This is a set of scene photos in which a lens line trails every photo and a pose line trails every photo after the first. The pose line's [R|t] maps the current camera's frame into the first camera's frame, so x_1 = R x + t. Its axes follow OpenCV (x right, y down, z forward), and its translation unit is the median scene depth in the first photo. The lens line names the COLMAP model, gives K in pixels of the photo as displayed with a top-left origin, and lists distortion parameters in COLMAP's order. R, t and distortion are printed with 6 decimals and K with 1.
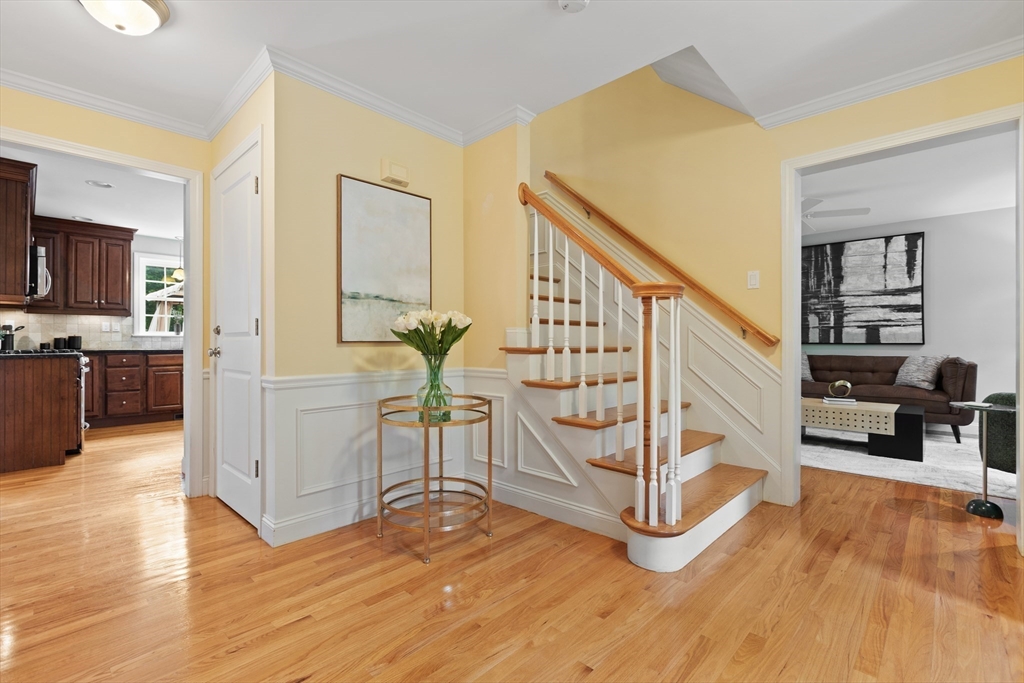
lens RADIAL K [[459.6, 0, 512.0], [0, 459.6, 341.5], [0, 0, 1]] dist [0.002271, -0.000359]
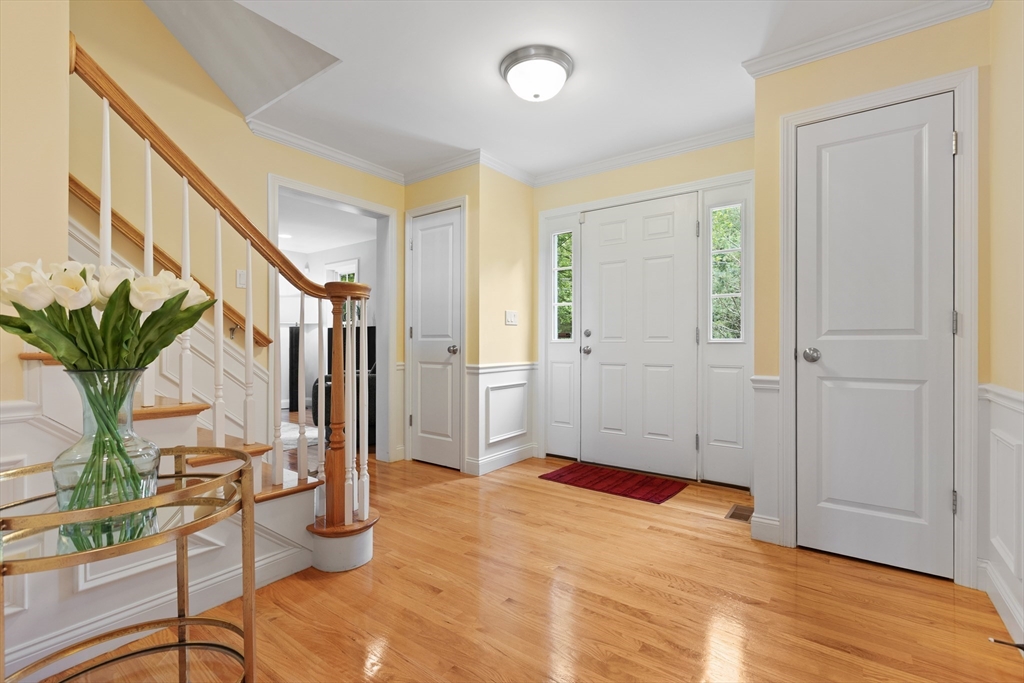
lens RADIAL K [[459.6, 0, 512.0], [0, 459.6, 341.5], [0, 0, 1]] dist [0.002271, -0.000359]
pose [[-0.121213, 0.003268, 0.992621, -0.690856], [-0.001146, 0.999993, -0.003433, 0.002852], [-0.992626, -0.001553, -0.121208, 0.723680]]
